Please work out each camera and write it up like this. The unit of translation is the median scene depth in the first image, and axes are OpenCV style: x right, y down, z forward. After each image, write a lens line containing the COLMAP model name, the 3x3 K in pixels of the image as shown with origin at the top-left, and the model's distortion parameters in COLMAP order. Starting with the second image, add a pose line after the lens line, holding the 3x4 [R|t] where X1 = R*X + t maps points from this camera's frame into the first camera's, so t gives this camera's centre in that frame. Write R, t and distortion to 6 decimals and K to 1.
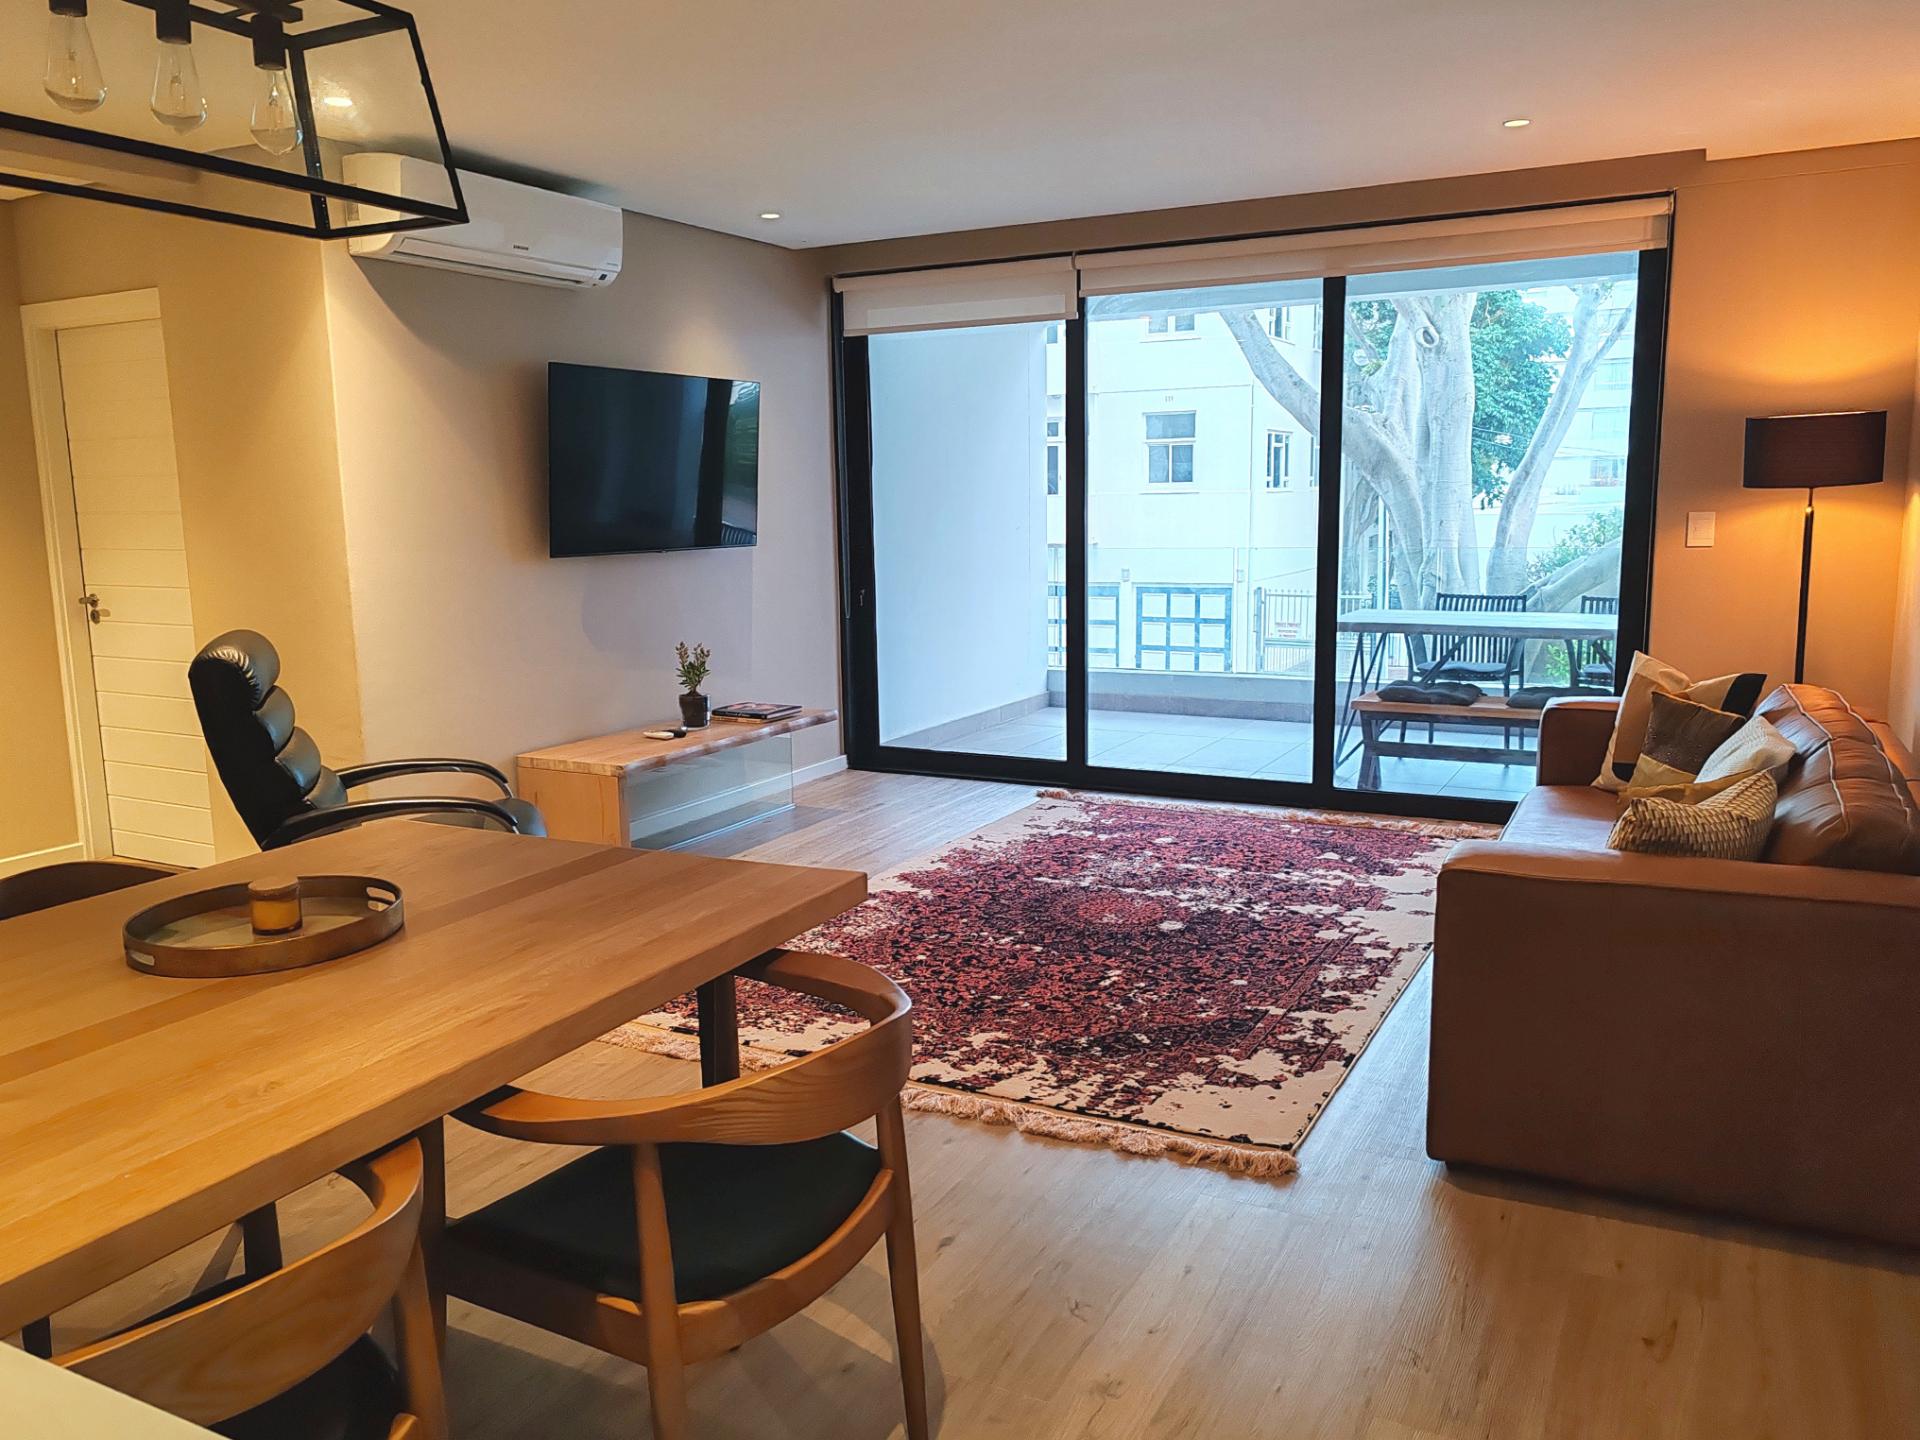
lens RADIAL K [[1465.4, 0, 960.0], [0, 1465.4, 720.0], [0, 0, 1]] dist [0.025860, -0.009660]
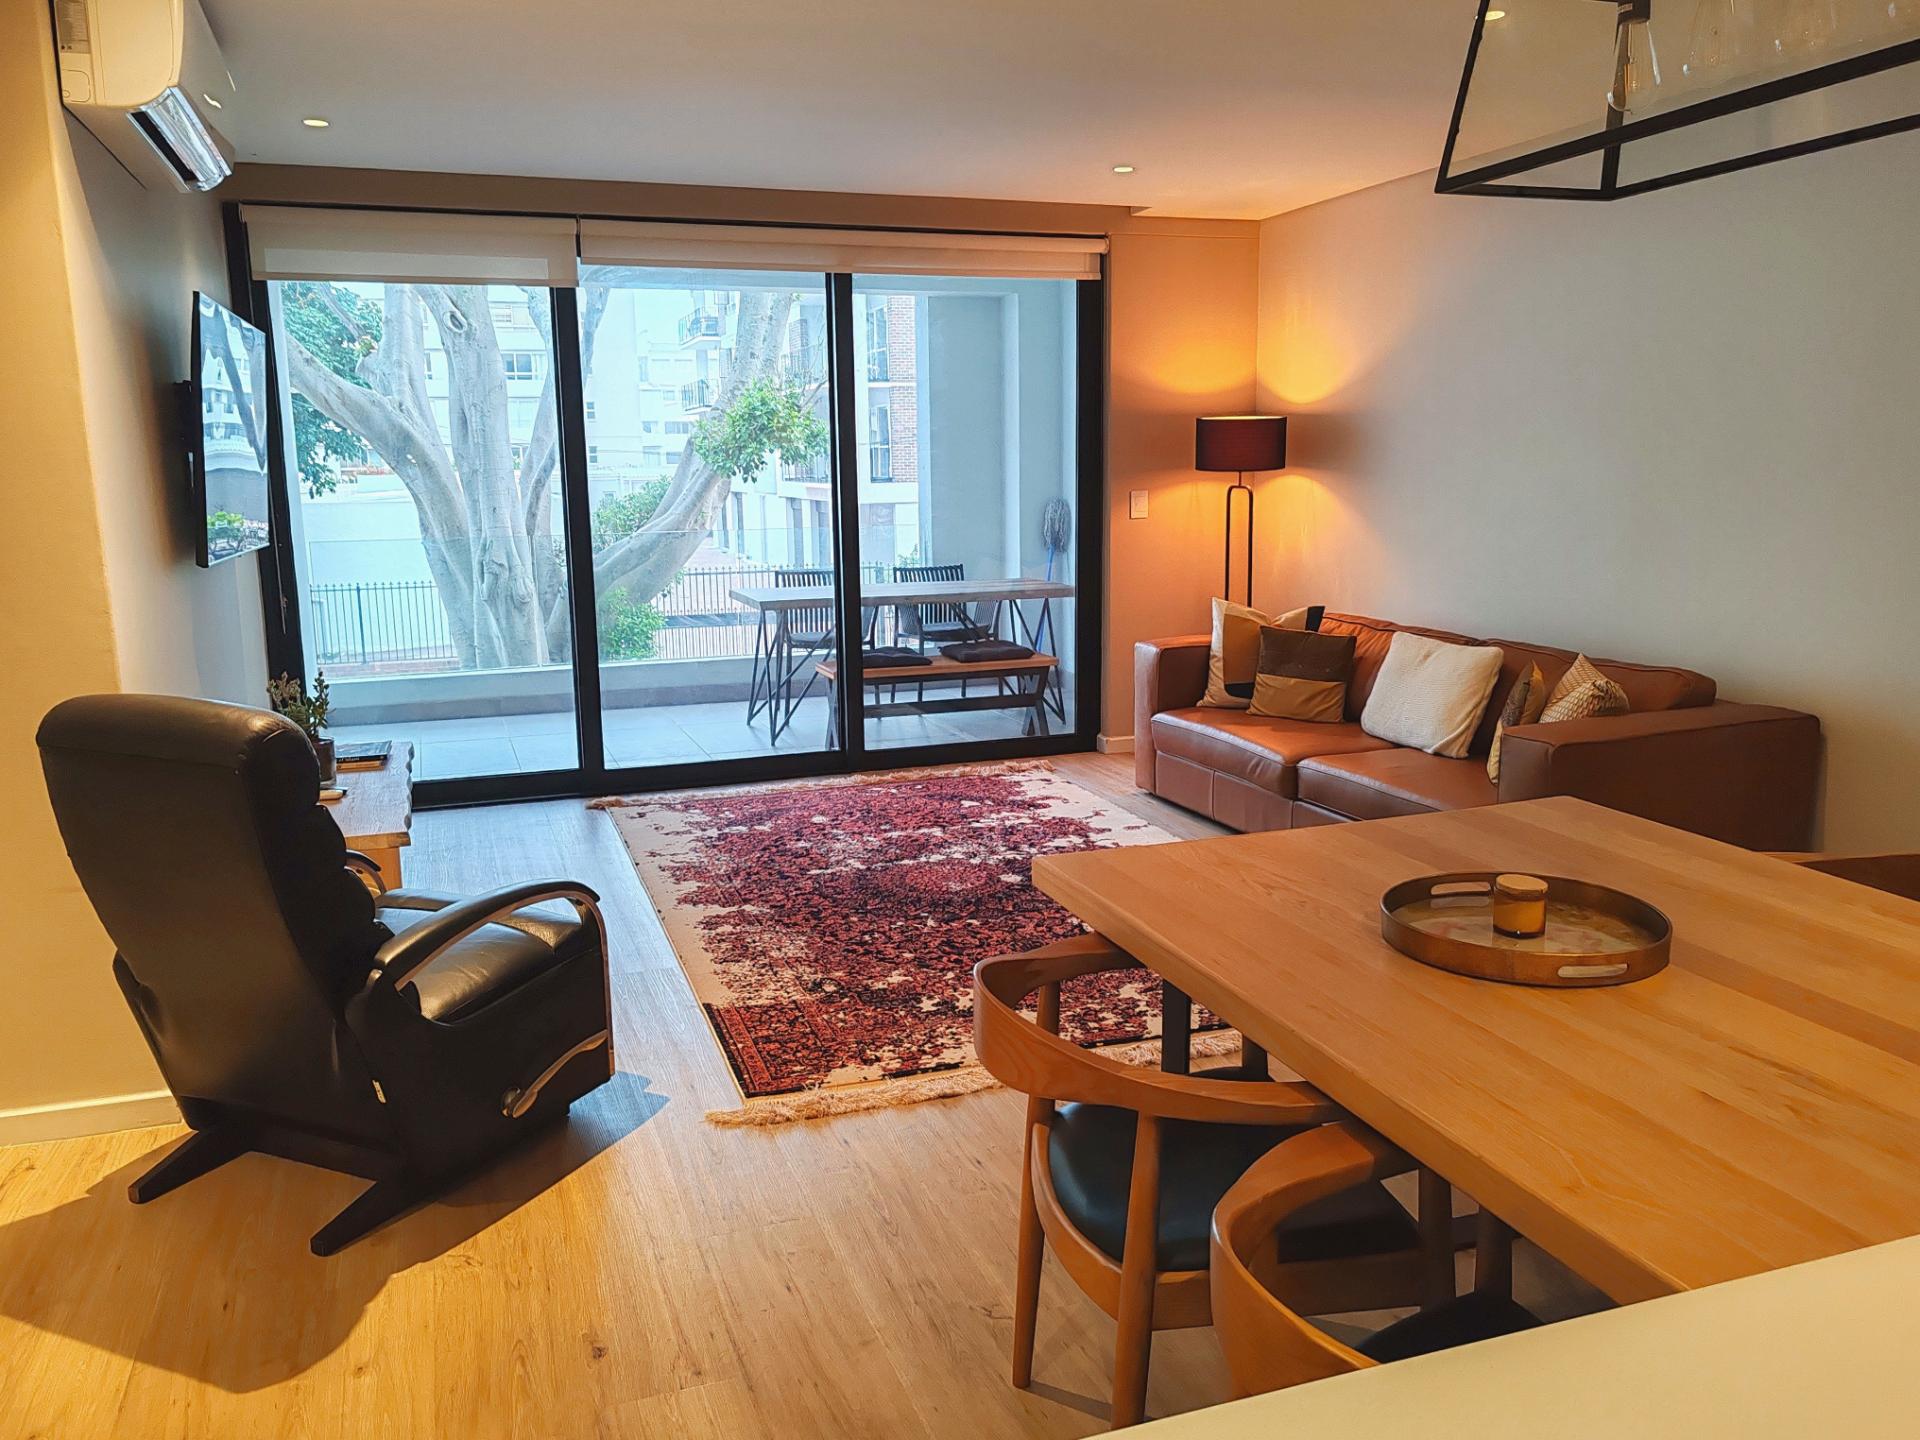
lens RADIAL K [[1465.4, 0, 960.0], [0, 1465.4, 720.0], [0, 0, 1]] dist [0.025860, -0.009660]
pose [[0.675845, -0.123371, 0.726645, -0.681793], [0.118334, 0.991265, 0.058238, -0.043700], [-0.727482, 0.046627, 0.684540, 0.304983]]
